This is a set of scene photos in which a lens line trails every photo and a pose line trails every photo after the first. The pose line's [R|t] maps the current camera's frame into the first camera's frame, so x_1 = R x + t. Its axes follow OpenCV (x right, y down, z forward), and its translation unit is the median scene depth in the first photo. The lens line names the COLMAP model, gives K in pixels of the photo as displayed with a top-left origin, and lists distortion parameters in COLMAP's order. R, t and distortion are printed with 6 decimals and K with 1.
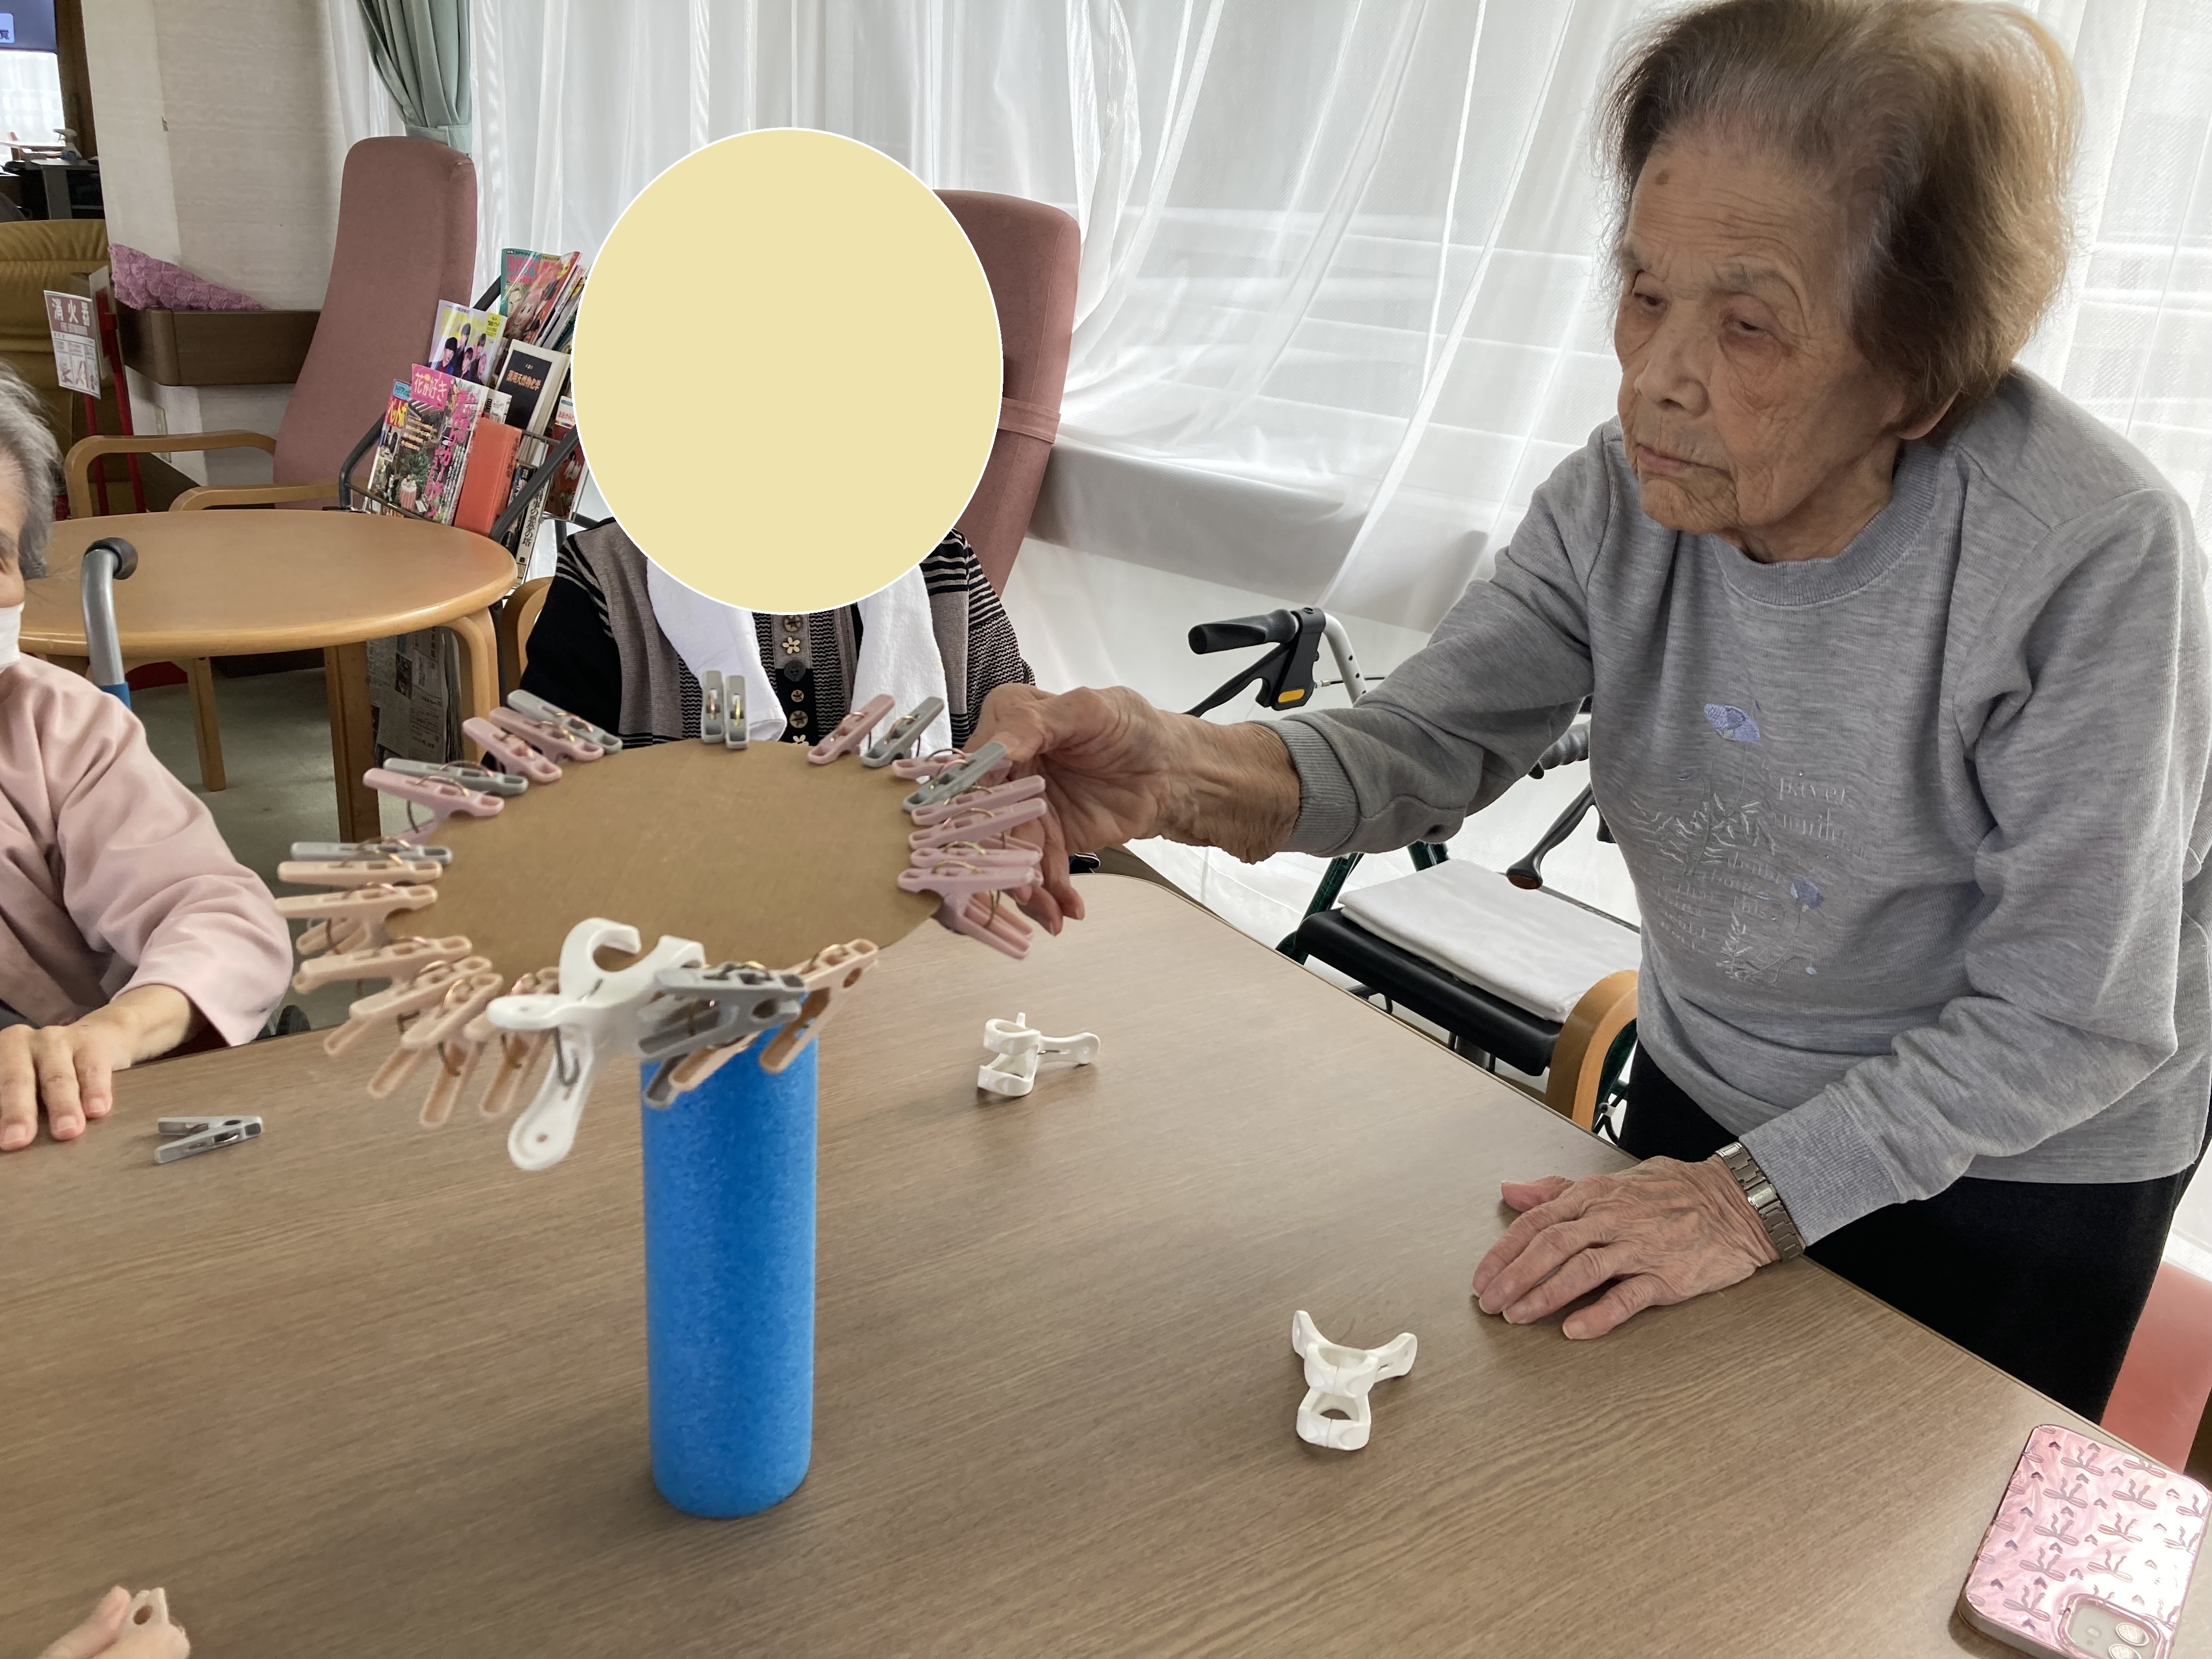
lens RADIAL K [[1786.5, 0, 1103.5], [0, 1786.5, 832.0], [0, 0, 1]] dist [0.026590, -0.027089]
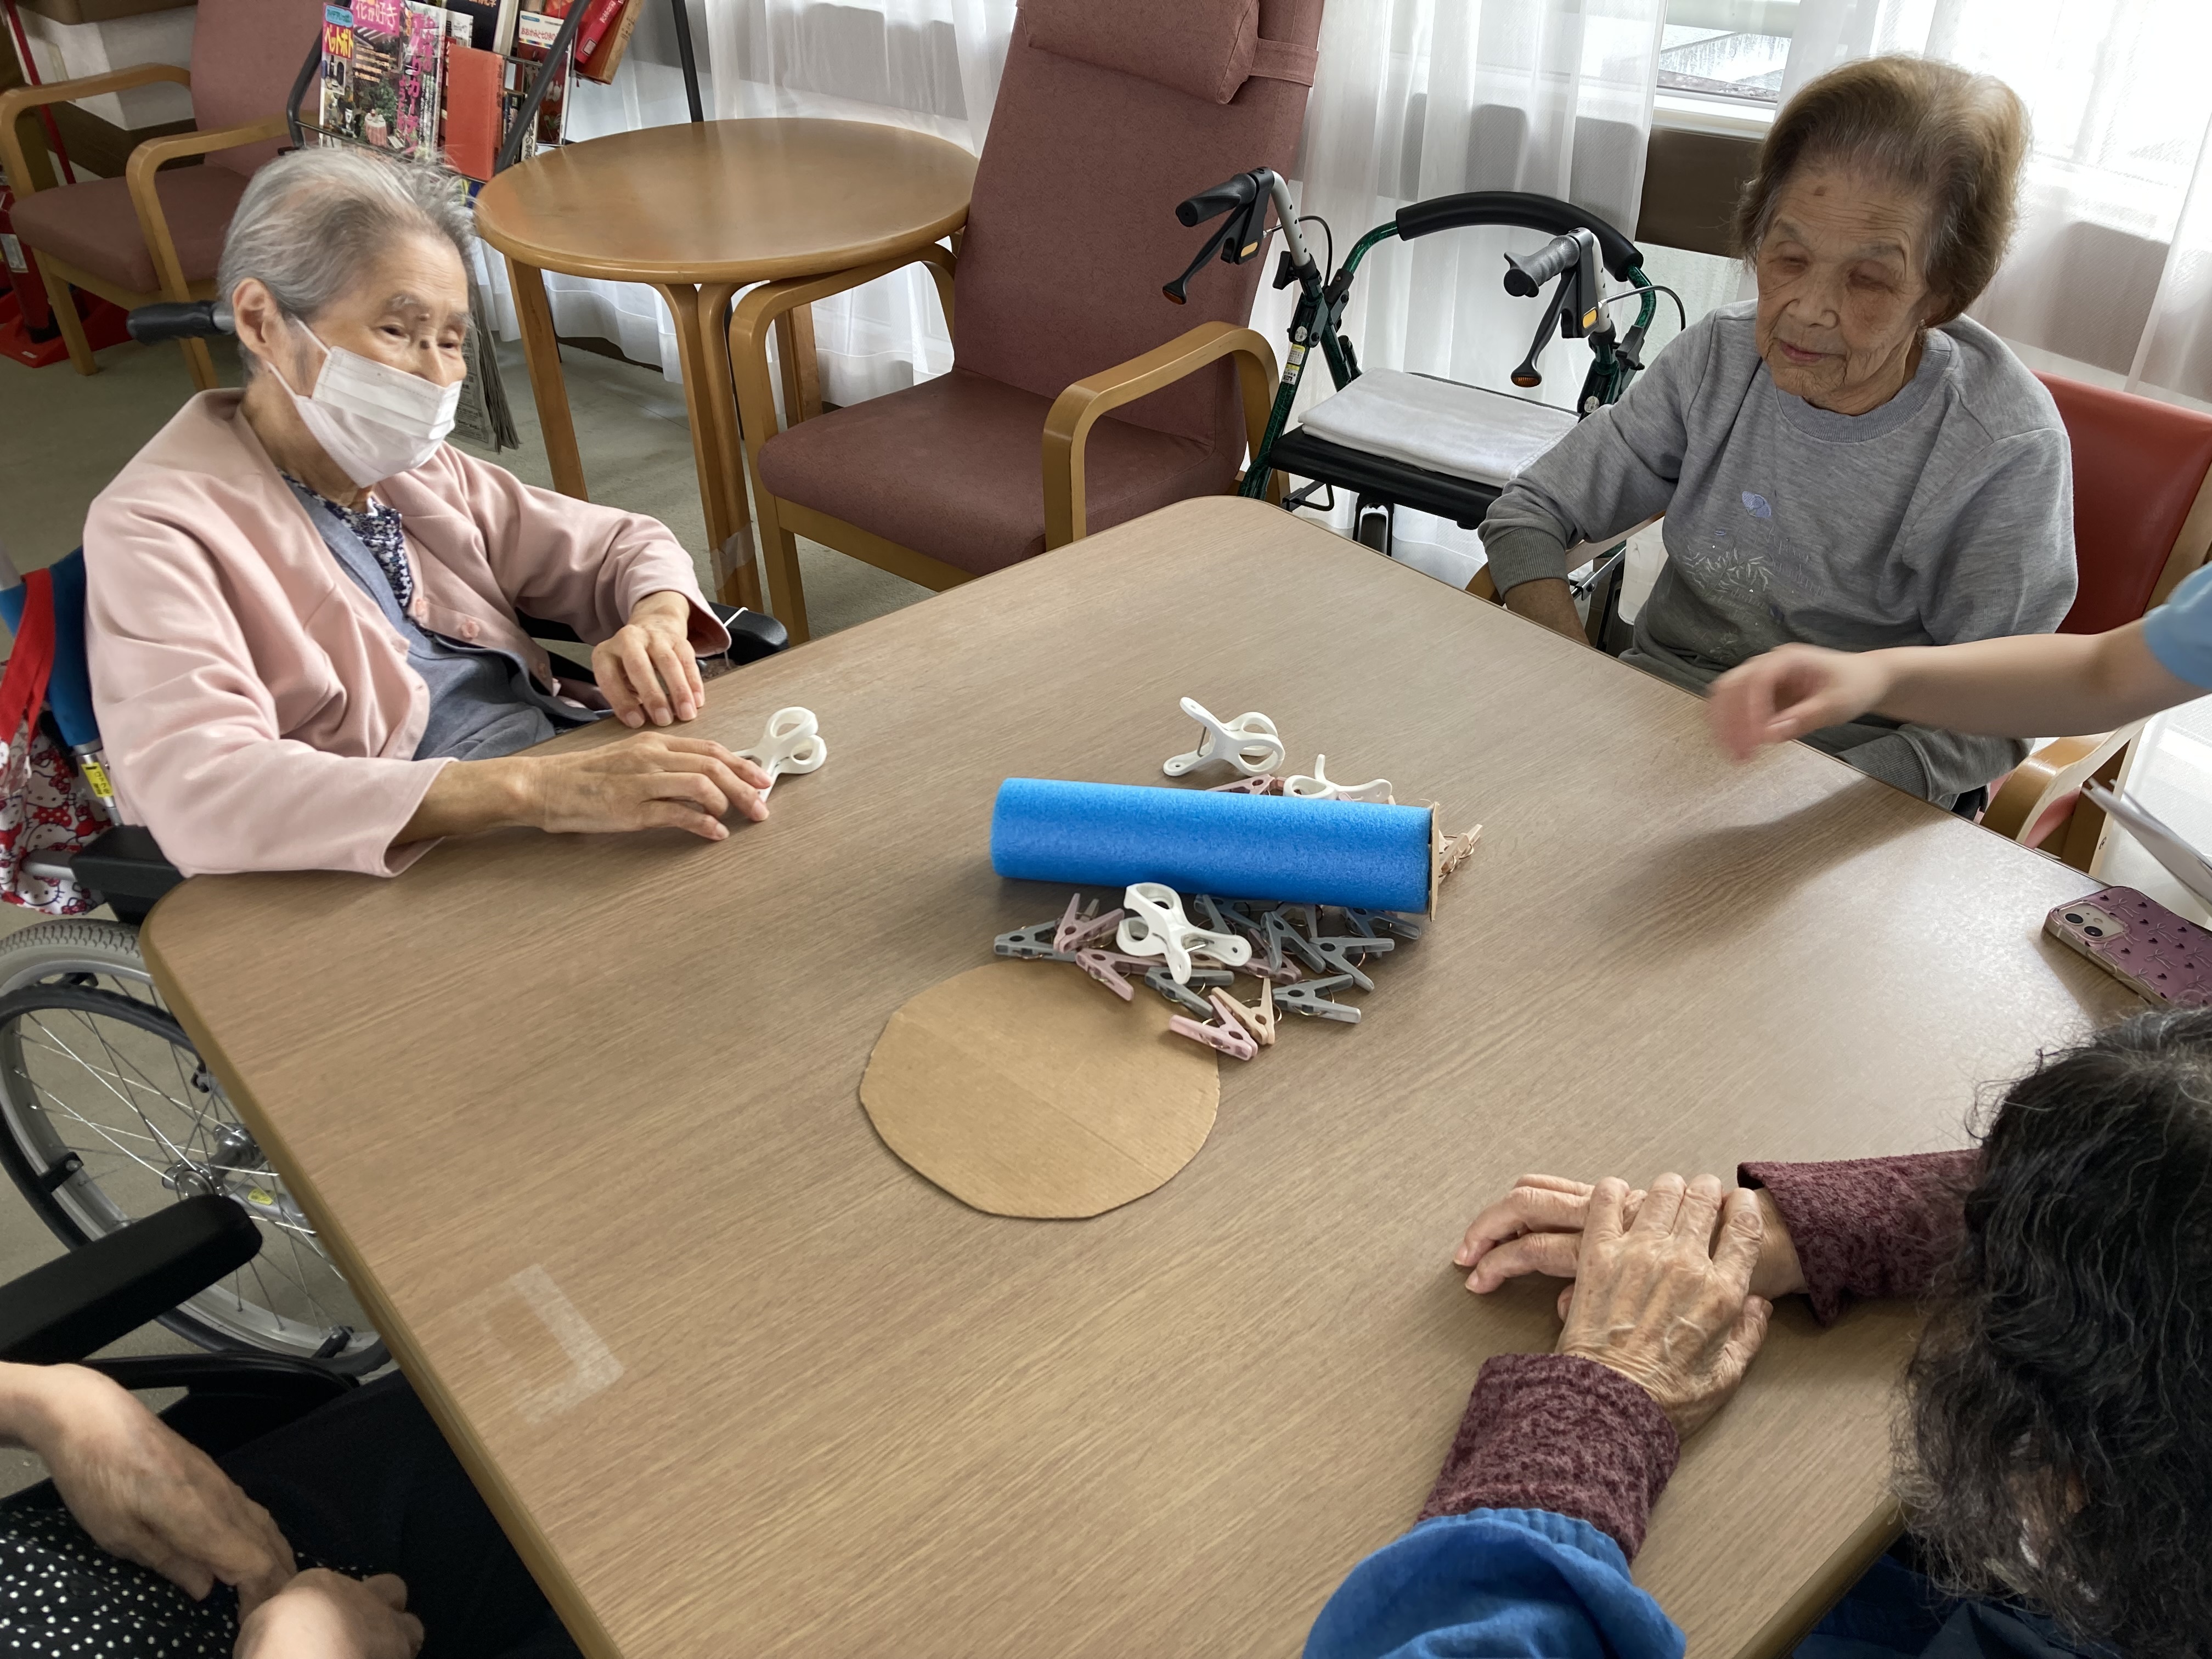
lens RADIAL K [[1786.5, 0, 1093.2], [0, 1786.5, 818.1], [0, 0, 1]] dist [0.026590, -0.027089]
pose [[0.993825, -0.105357, 0.034815, -0.081709], [0.093411, 0.963741, 0.249954, -0.041763], [-0.059887, -0.245158, 0.967632, -0.109534]]
